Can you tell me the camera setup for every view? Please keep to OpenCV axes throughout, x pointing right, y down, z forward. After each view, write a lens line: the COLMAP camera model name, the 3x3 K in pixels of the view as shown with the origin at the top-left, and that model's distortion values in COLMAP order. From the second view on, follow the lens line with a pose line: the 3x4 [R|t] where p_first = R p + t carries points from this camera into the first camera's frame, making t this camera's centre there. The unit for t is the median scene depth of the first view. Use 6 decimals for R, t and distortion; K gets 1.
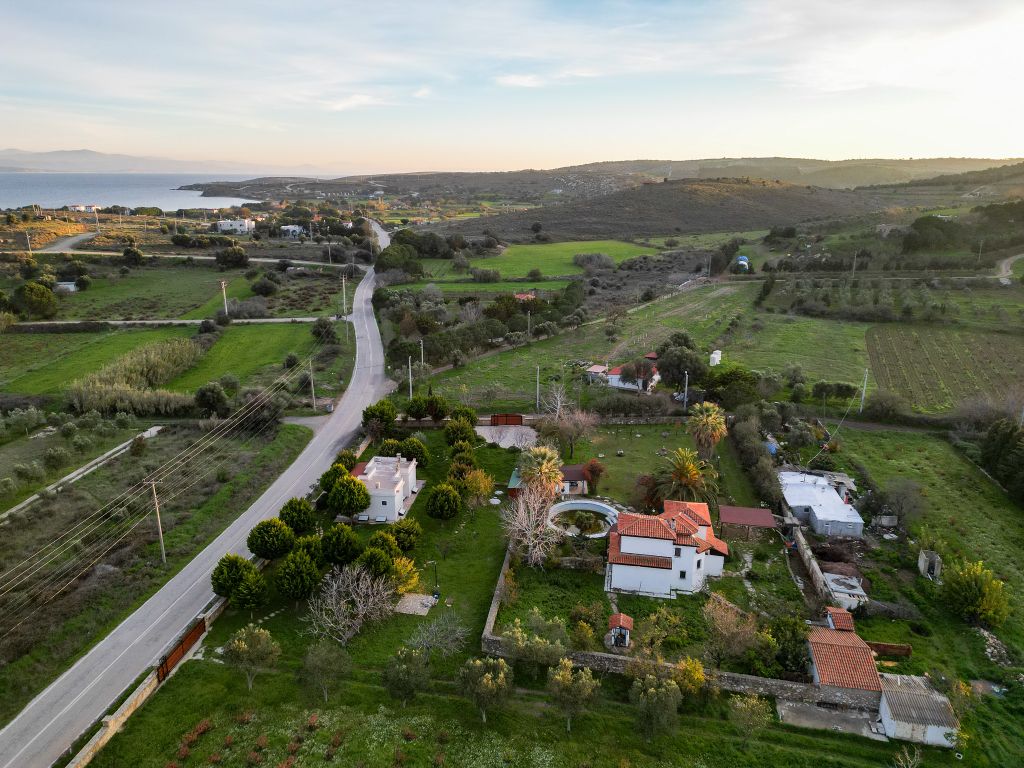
lens RADIAL K [[712.7, 0, 512.4], [0, 712.7, 383.8], [0, 0, 1]] dist [0.079627, -0.075385]
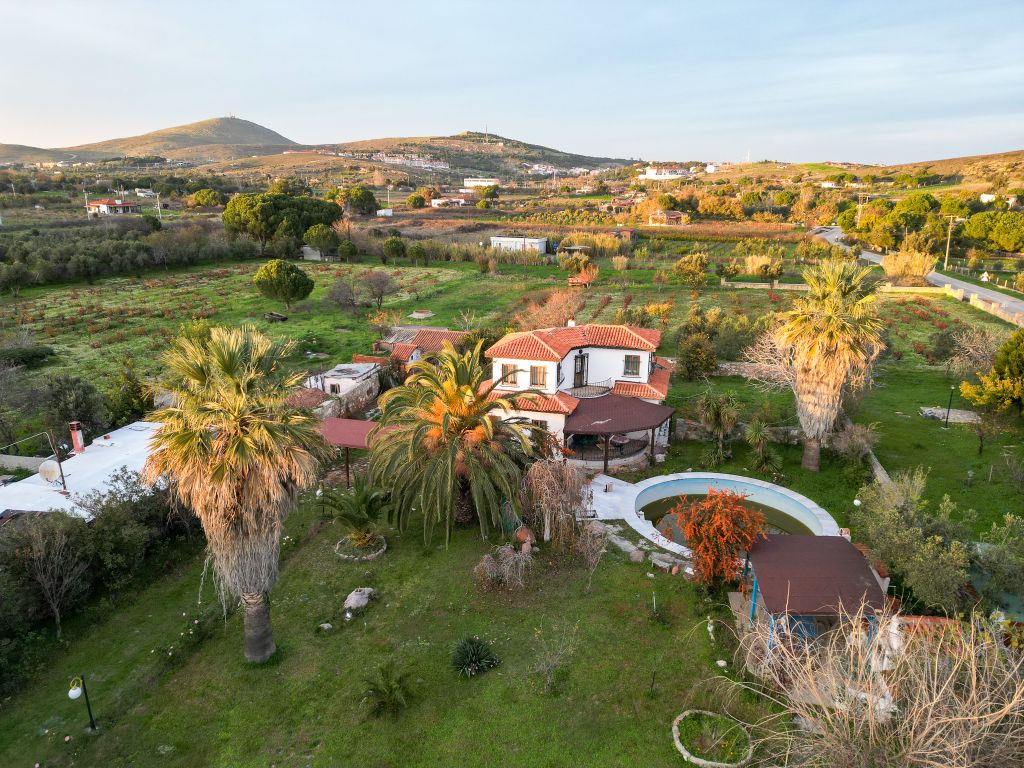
lens RADIAL K [[712.7, 0, 512.4], [0, 712.7, 383.8], [0, 0, 1]] dist [0.079627, -0.075385]
pose [[-0.995711, -0.034364, 0.085898, 0.151582], [0.017184, 0.843608, 0.536684, -0.067846], [-0.090907, 0.535858, -0.839400, 1.070340]]
